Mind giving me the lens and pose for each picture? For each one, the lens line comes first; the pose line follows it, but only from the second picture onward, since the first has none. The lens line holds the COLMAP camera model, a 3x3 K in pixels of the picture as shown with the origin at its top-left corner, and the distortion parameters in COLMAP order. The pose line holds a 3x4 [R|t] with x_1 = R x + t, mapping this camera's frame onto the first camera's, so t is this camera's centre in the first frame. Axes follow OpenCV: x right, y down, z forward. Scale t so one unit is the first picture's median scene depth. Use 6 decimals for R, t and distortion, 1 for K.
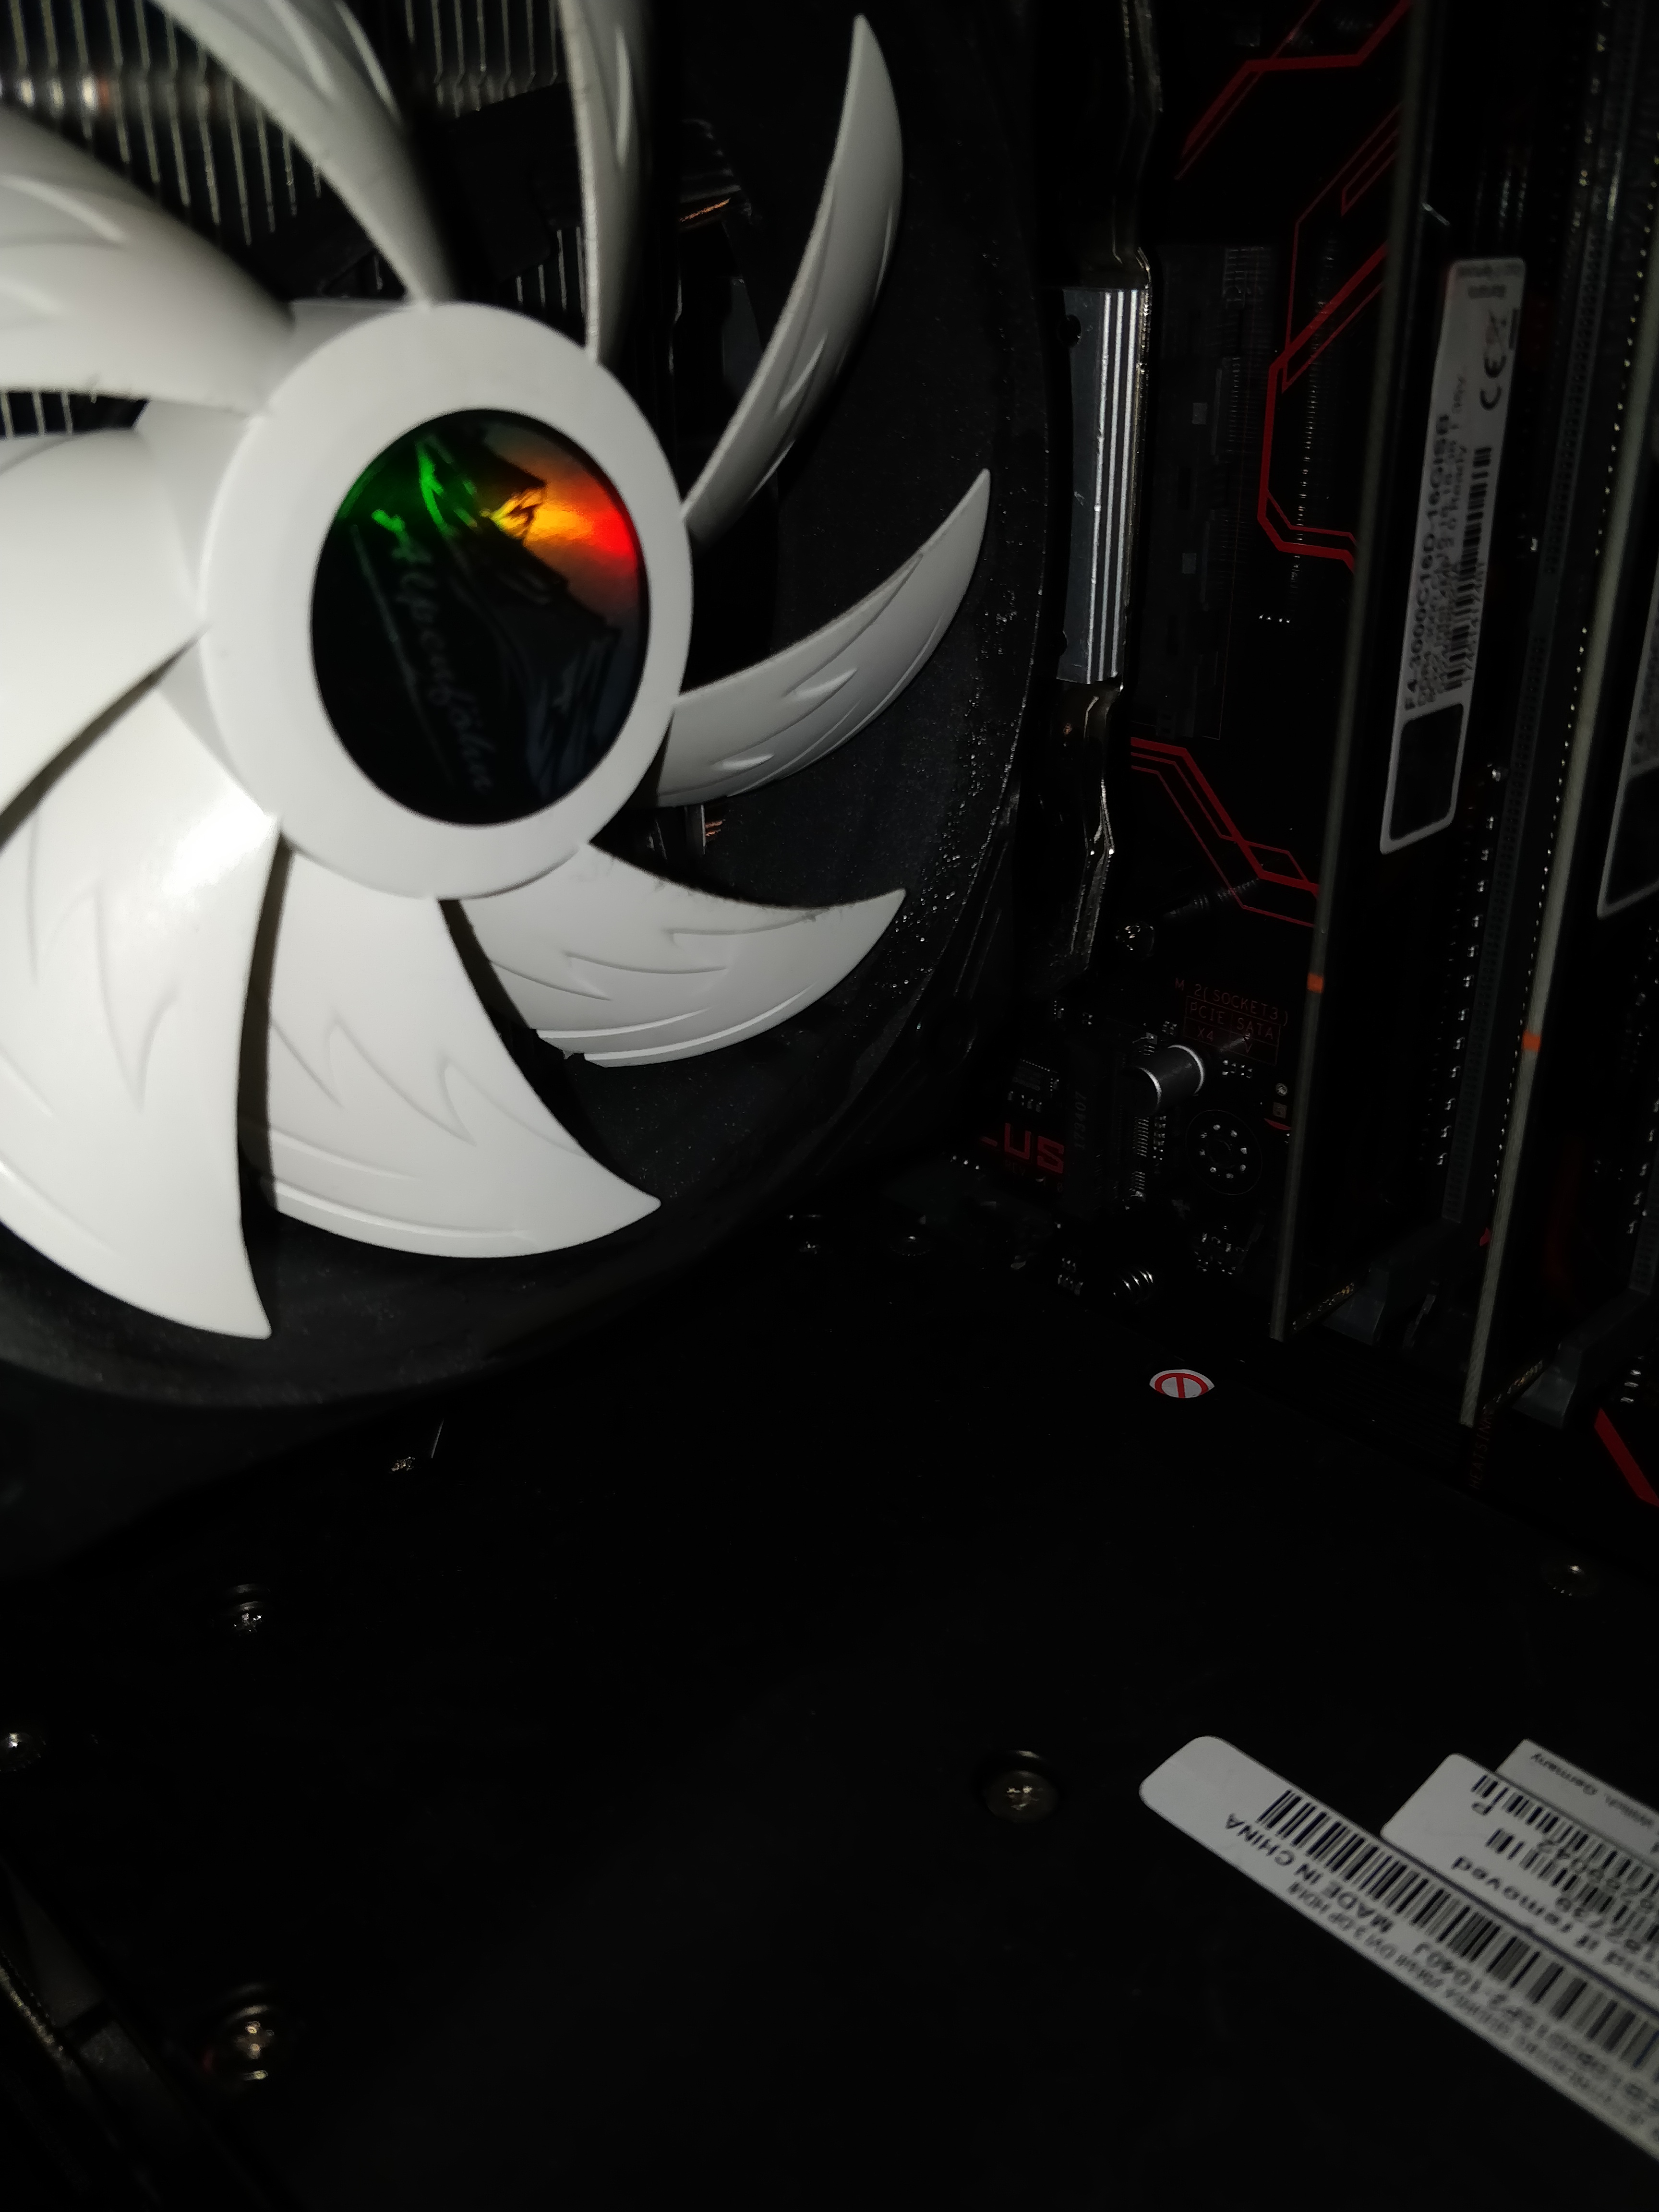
lens RADIAL K [[2117.0, 0, 791.0], [0, 2117.0, 1145.4], [0, 0, 1]] dist [-0.001702, -0.096599]
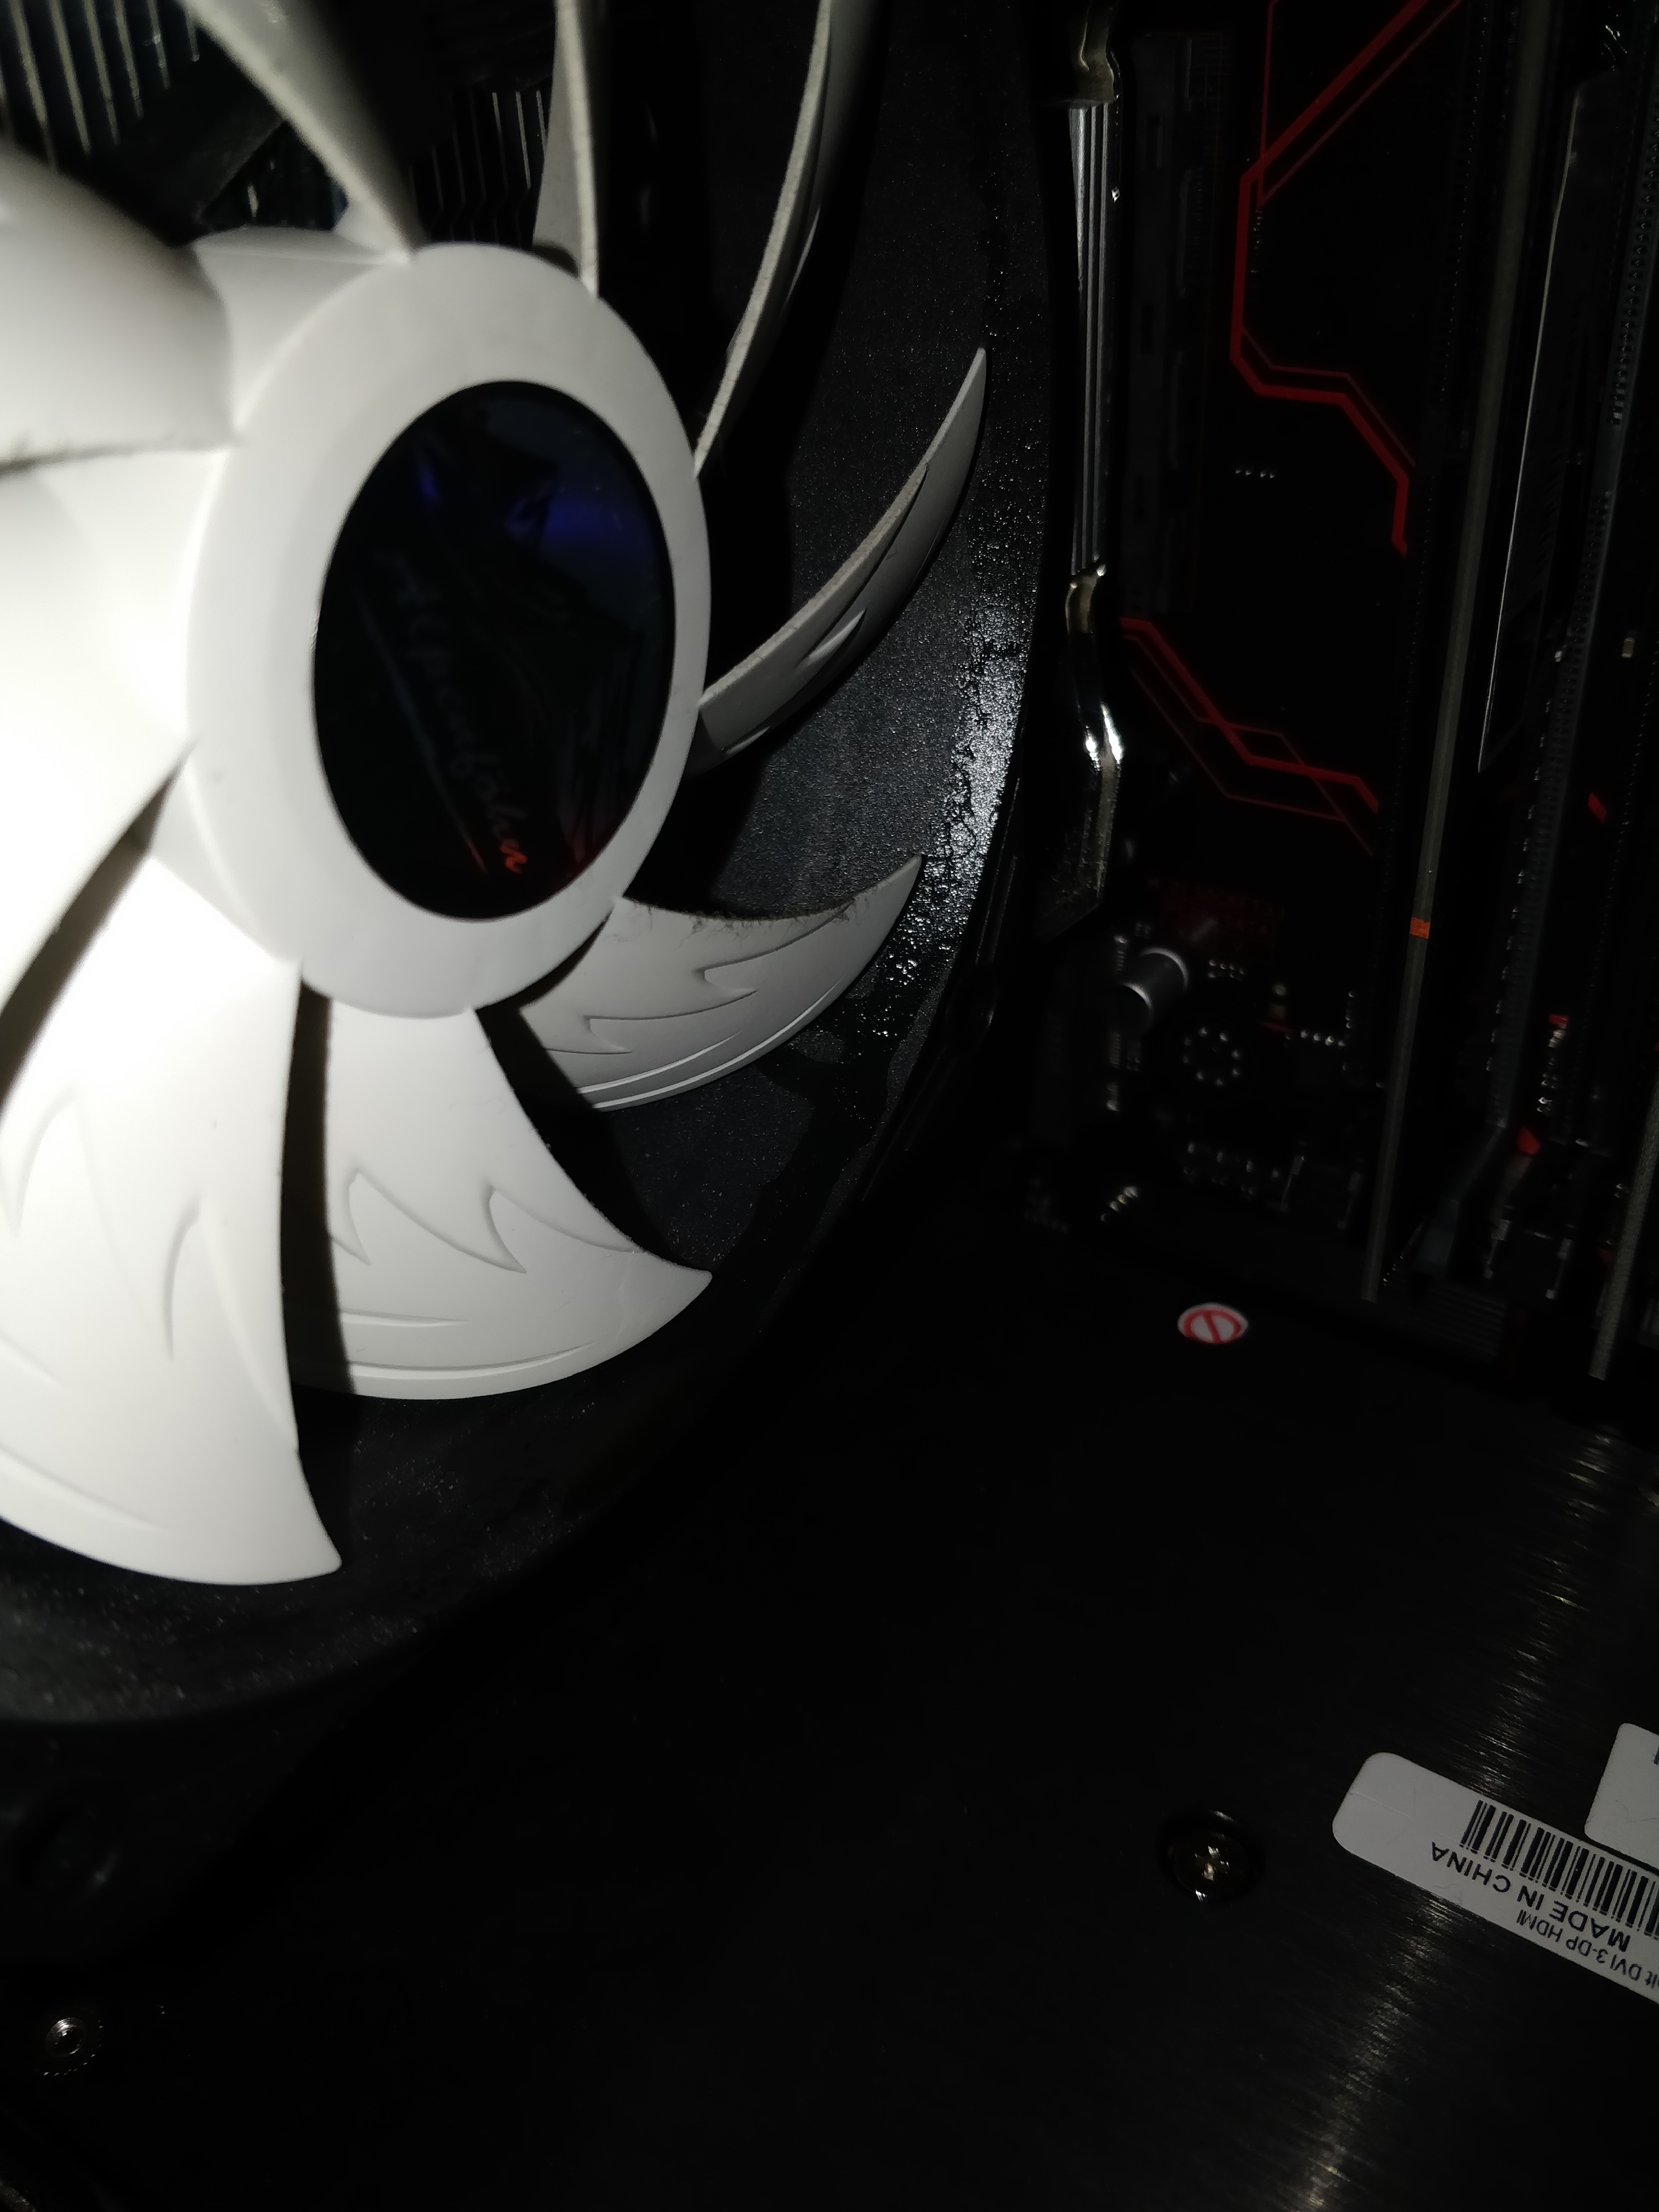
lens RADIAL K [[2117.0, 0, 813.2], [0, 2117.0, 1170.7], [0, 0, 1]] dist [-0.001702, -0.096599]
pose [[0.974573, -0.146879, 0.169218, -0.174562], [0.120797, 0.980451, 0.155317, -0.154687], [-0.188723, -0.130926, 0.973264, 0.182769]]
